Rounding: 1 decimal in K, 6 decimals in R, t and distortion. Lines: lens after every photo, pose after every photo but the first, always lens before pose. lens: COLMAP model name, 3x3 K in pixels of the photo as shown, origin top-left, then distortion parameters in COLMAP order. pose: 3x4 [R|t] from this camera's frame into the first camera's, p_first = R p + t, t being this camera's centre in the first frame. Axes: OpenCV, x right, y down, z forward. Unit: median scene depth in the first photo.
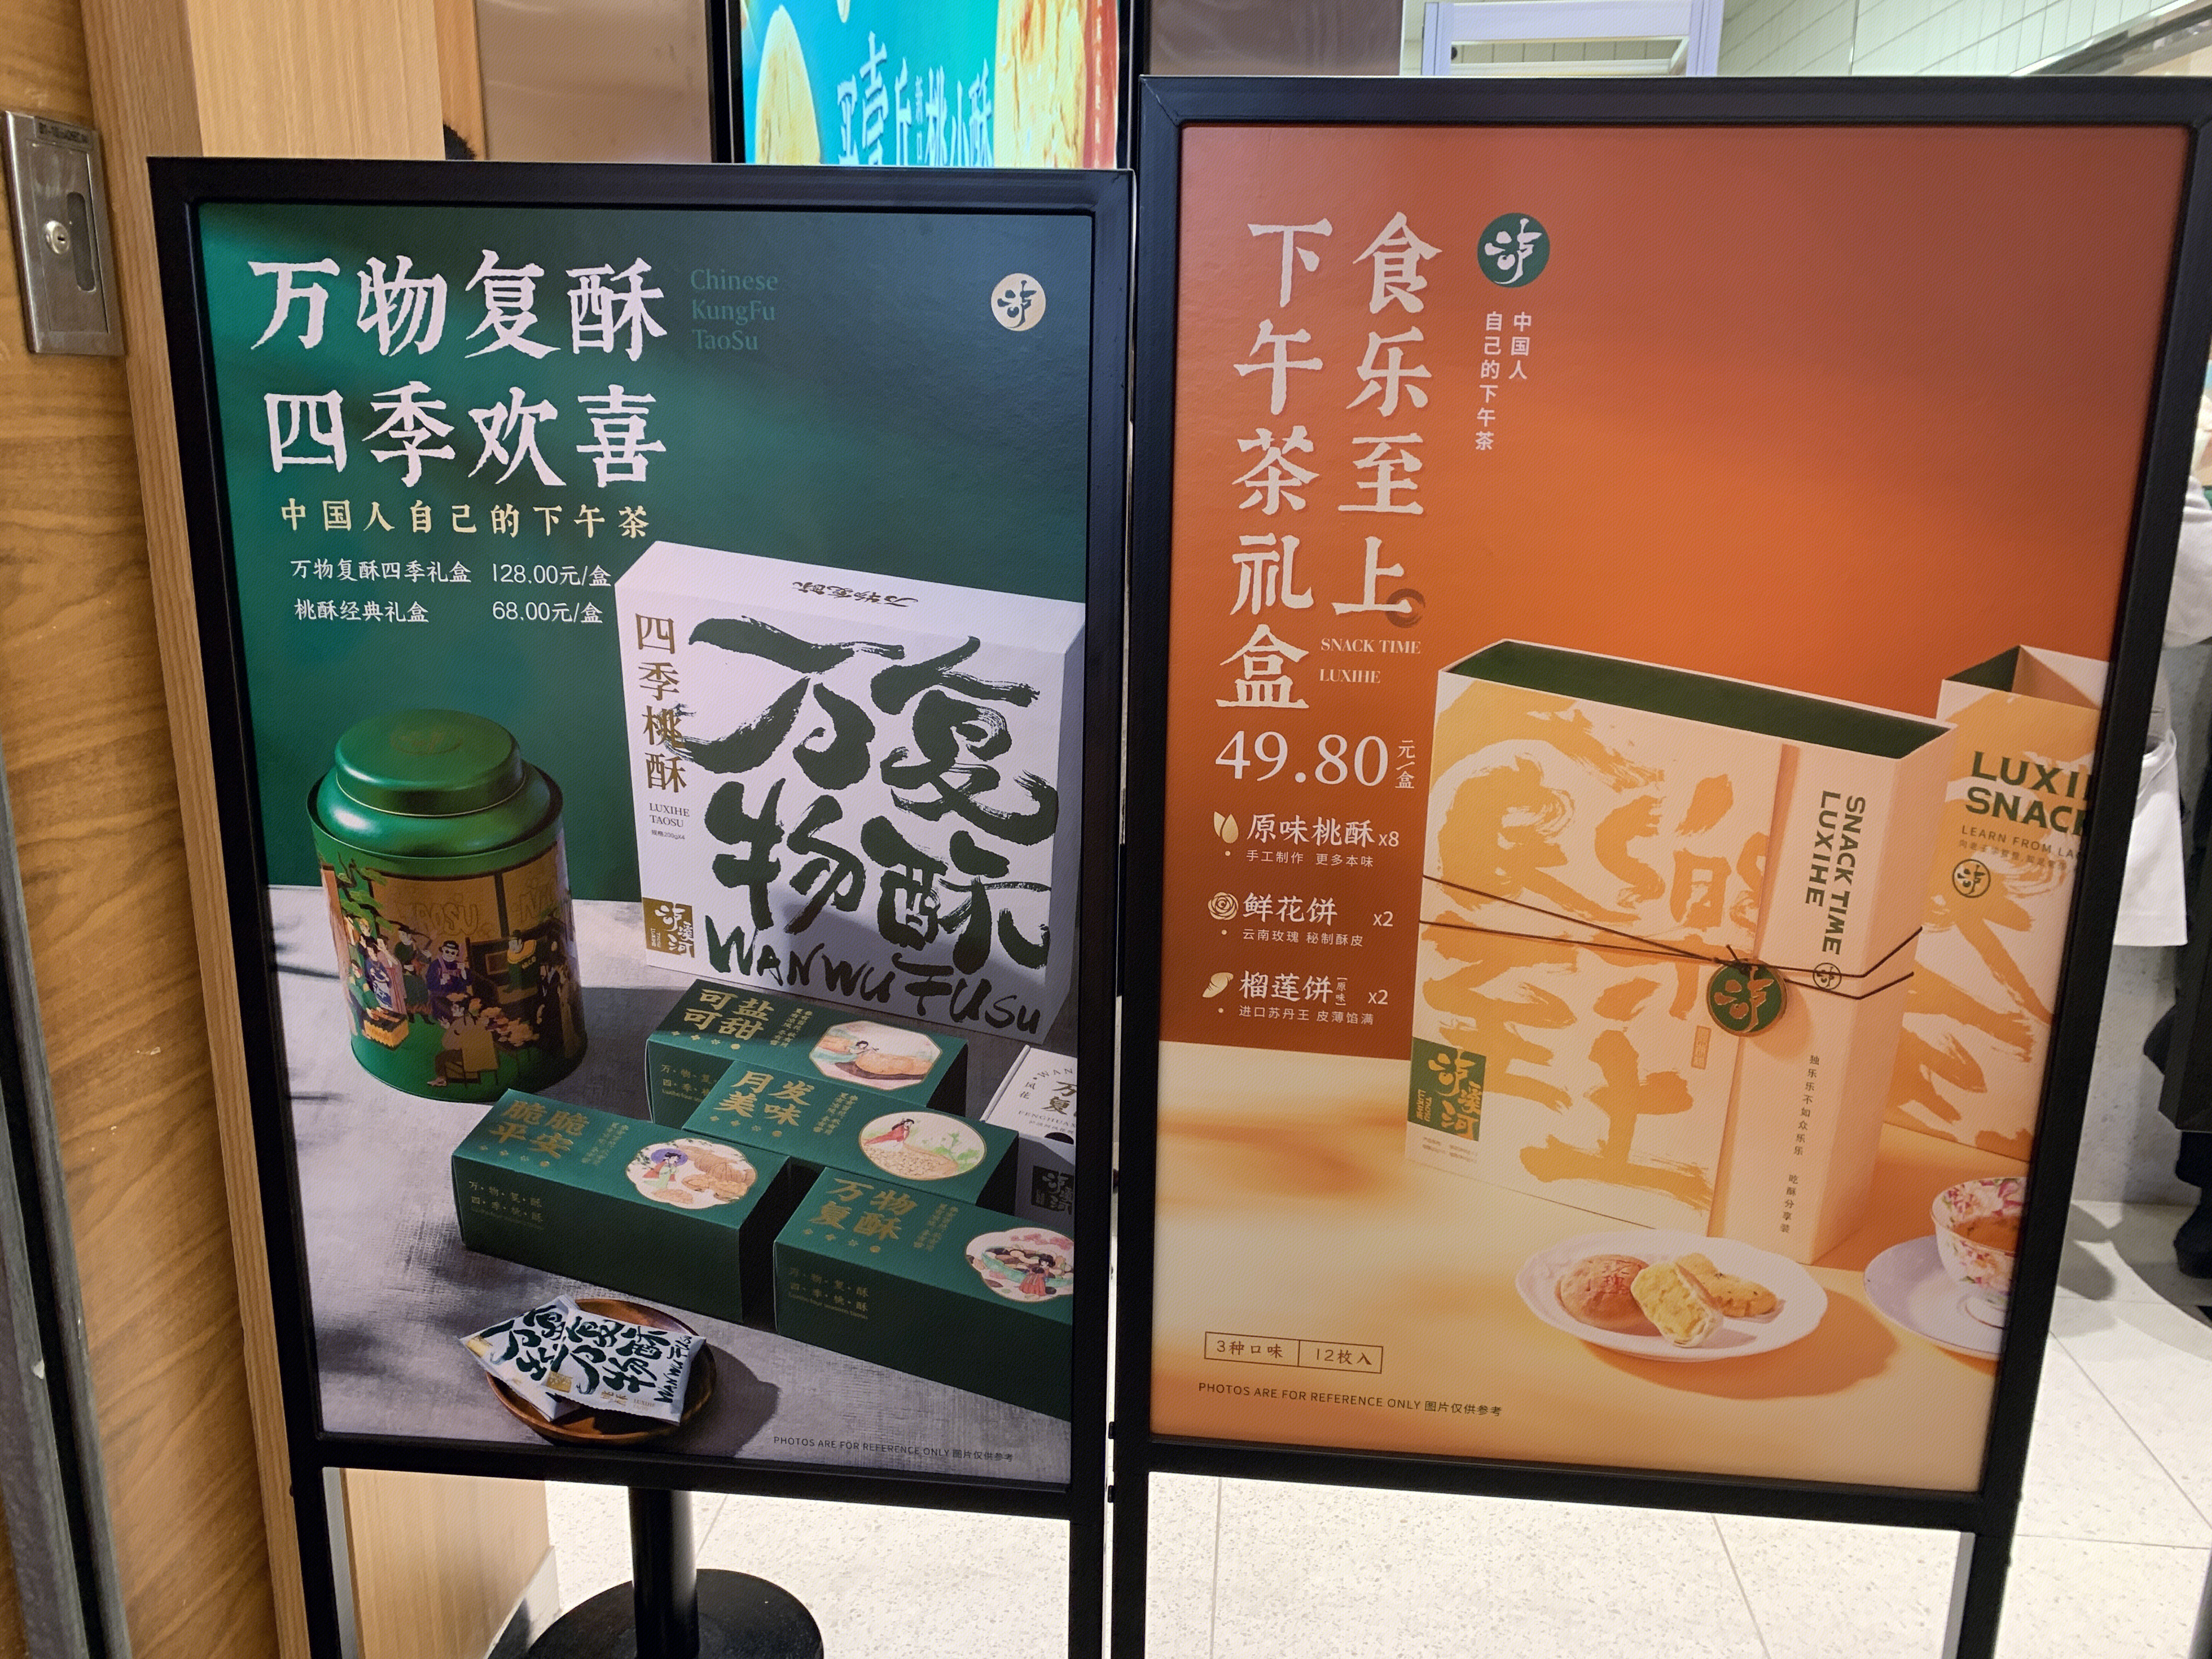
lens RADIAL K [[1676.9, 0, 1094.6], [0, 1676.9, 820.3], [0, 0, 1]] dist [0.023699, -0.015867]
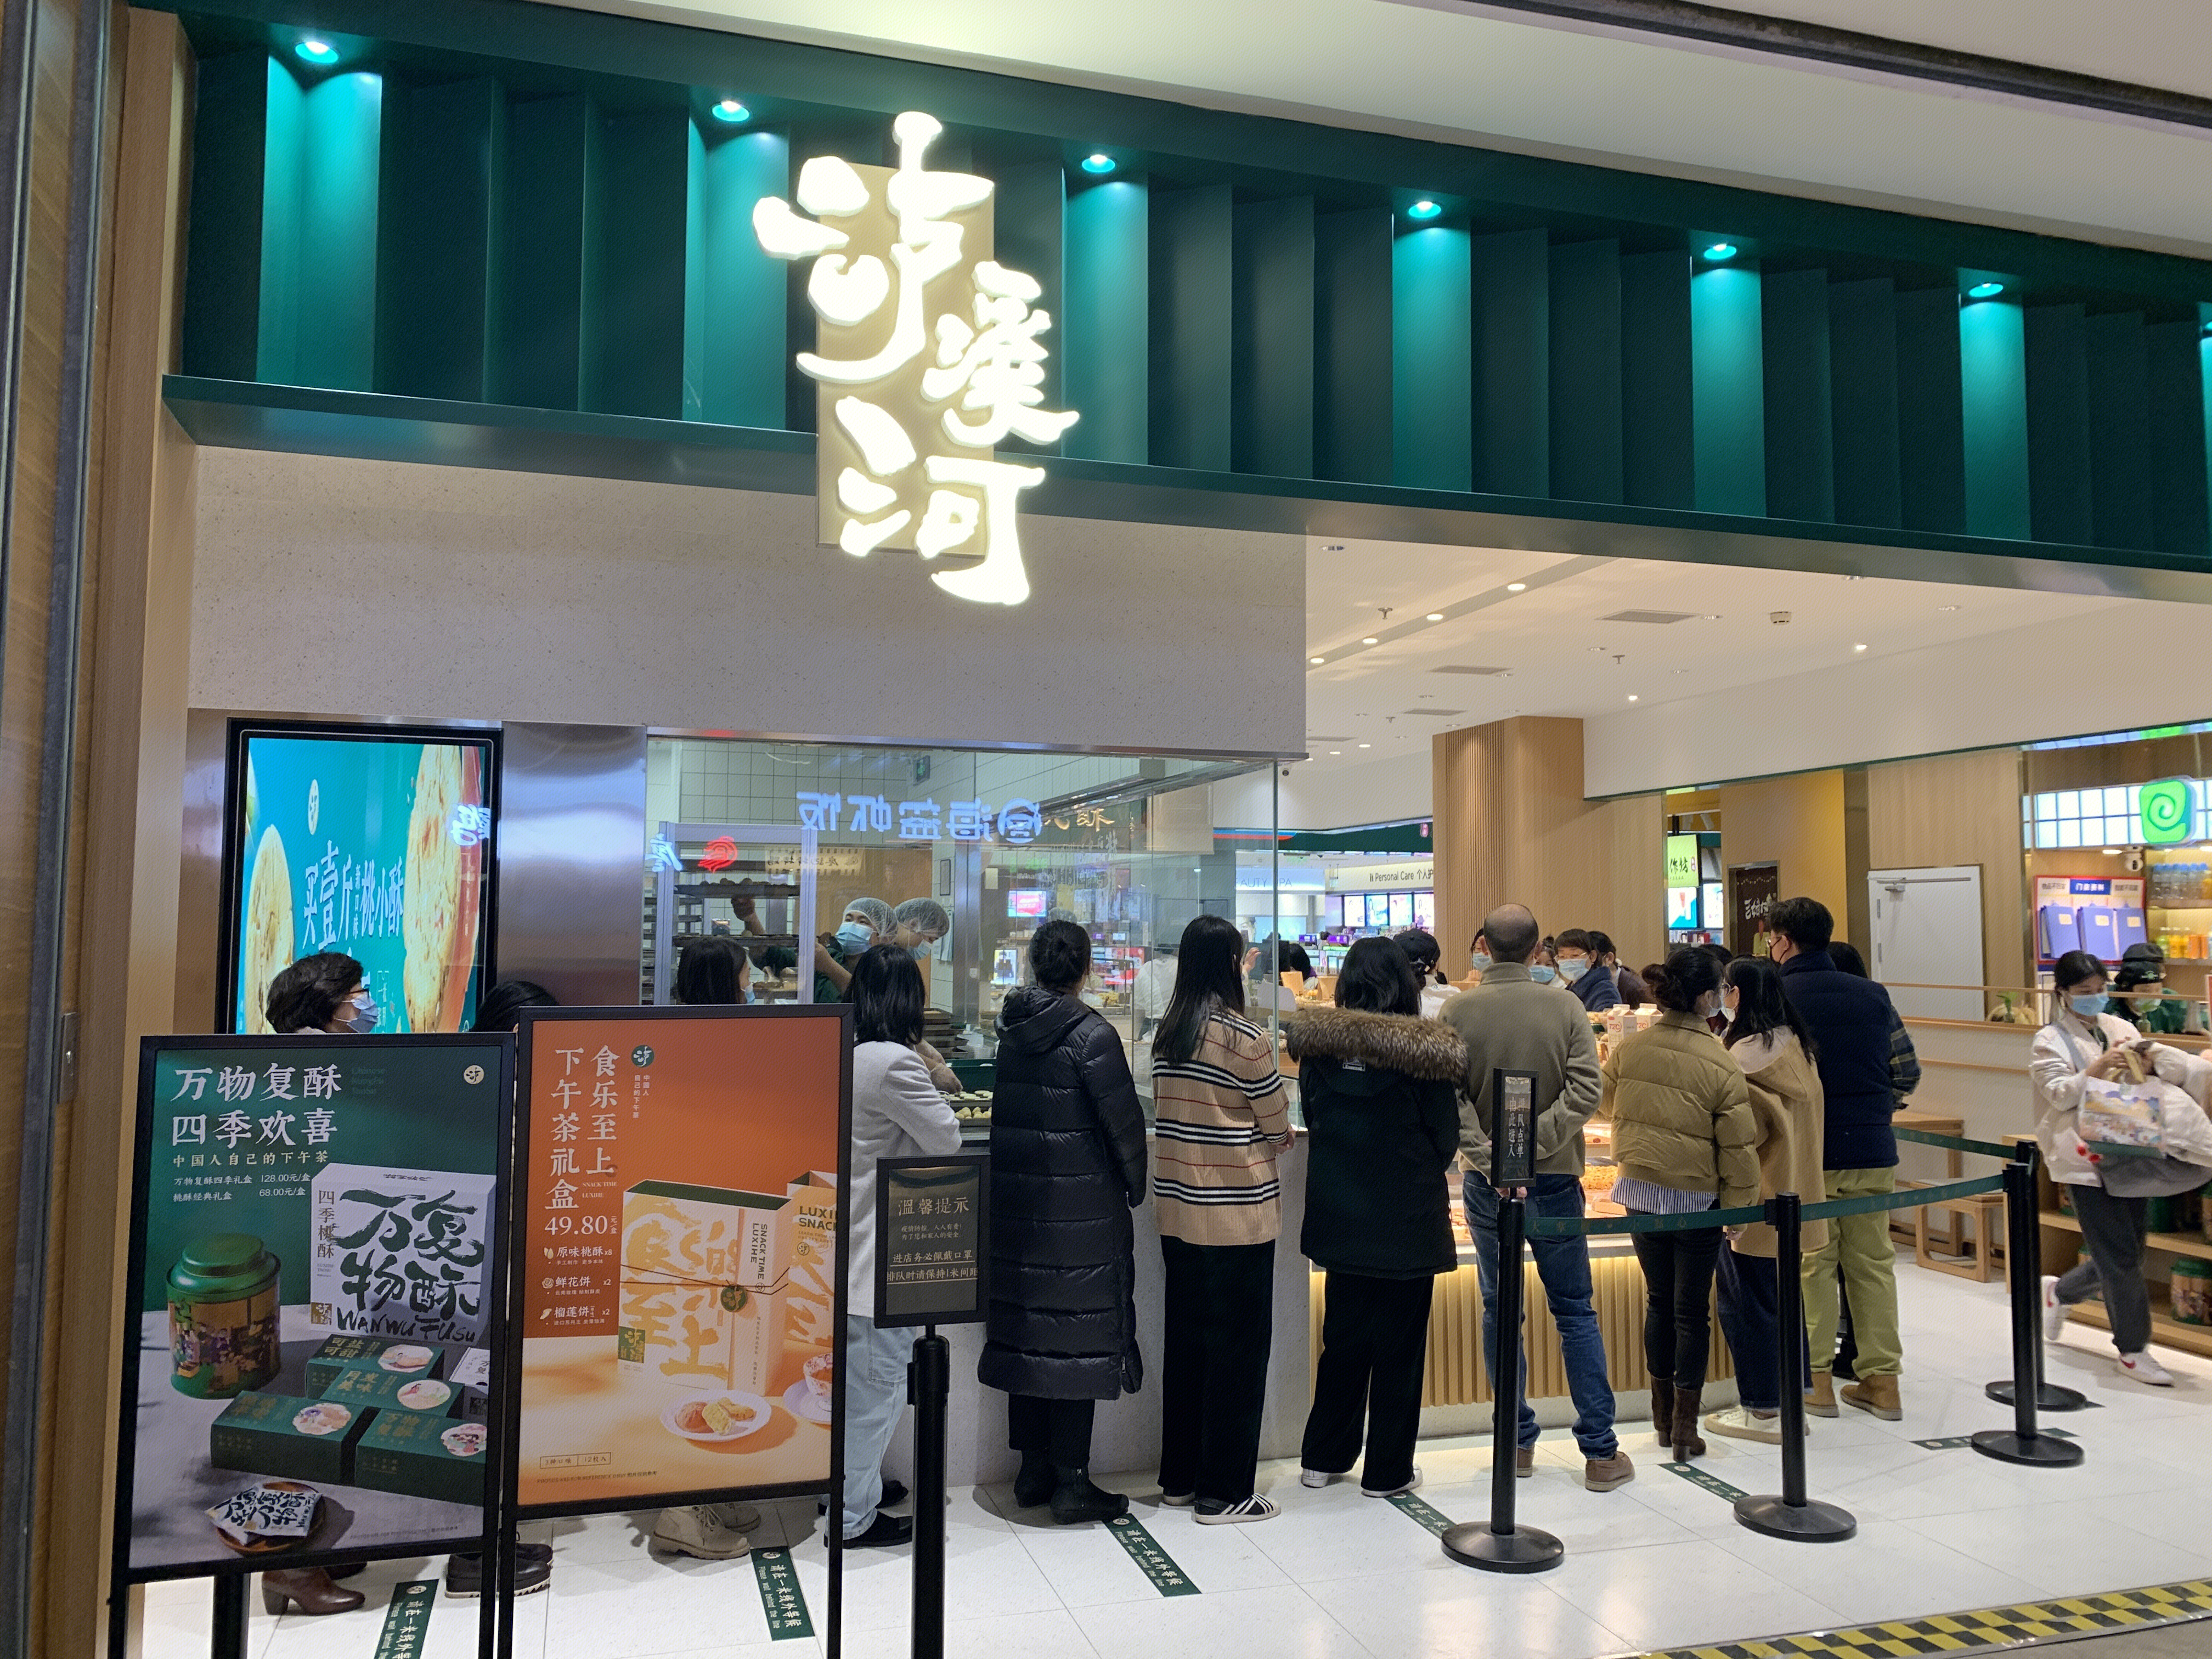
lens RADIAL K [[1676.9, 0, 1087.3], [0, 1676.9, 811.9], [0, 0, 1]] dist [0.023699, -0.015867]
pose [[0.924350, 0.020584, 0.380990, -0.173271], [0.096997, 0.953060, -0.286825, 0.191595], [-0.369010, 0.302081, 0.878964, -1.993657]]
